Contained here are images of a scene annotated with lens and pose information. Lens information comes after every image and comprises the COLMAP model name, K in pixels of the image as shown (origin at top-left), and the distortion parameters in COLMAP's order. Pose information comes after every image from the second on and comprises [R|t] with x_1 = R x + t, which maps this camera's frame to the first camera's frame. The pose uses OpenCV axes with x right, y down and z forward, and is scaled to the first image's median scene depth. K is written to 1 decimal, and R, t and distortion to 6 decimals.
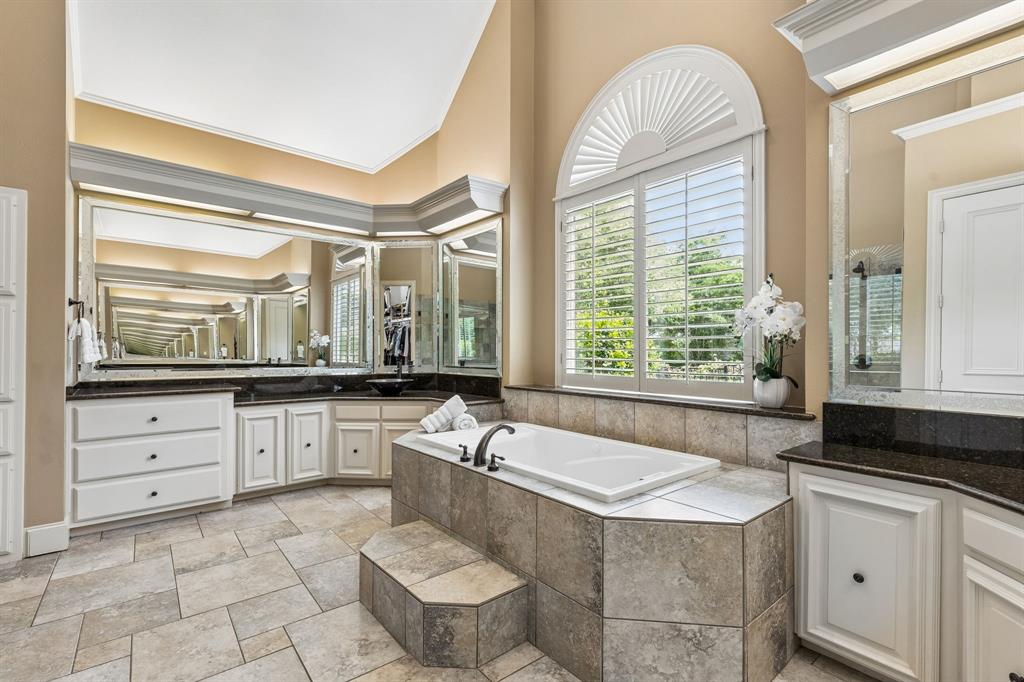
lens RADIAL K [[458.5, 0, 508.5], [0, 458.5, 348.2], [0, 0, 1]] dist [0.004273, -0.000264]
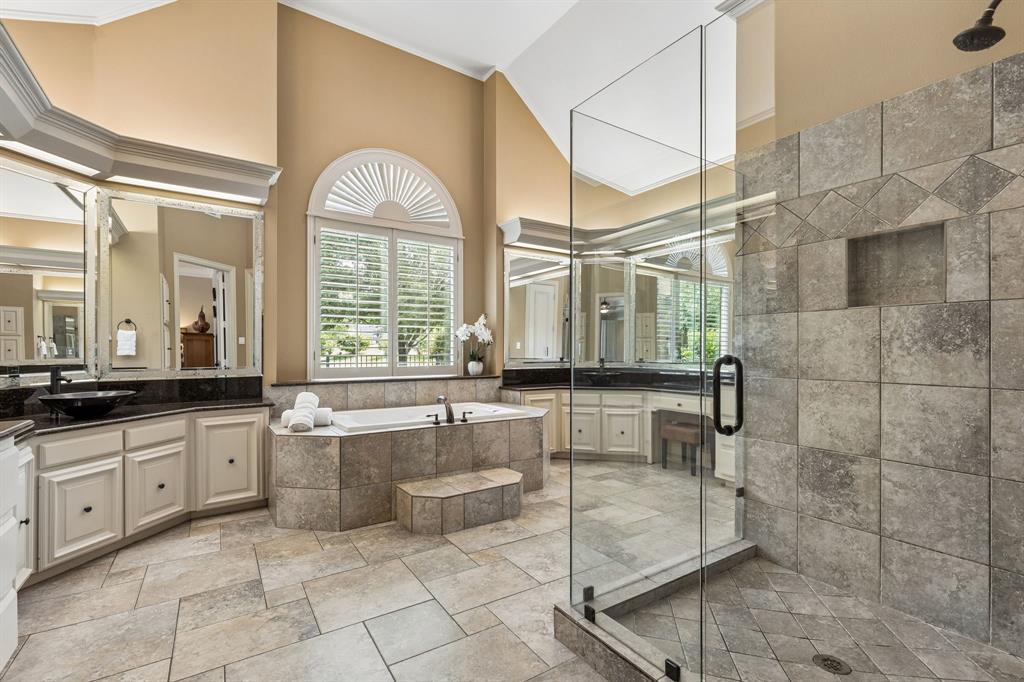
lens RADIAL K [[458.5, 0, 508.5], [0, 458.5, 348.2], [0, 0, 1]] dist [0.004273, -0.000264]
pose [[0.110852, 0.001437, 0.993836, -1.407546], [-0.004930, 0.999987, -0.000896, 0.004817], [-0.993825, -0.004801, 0.110857, 0.572371]]
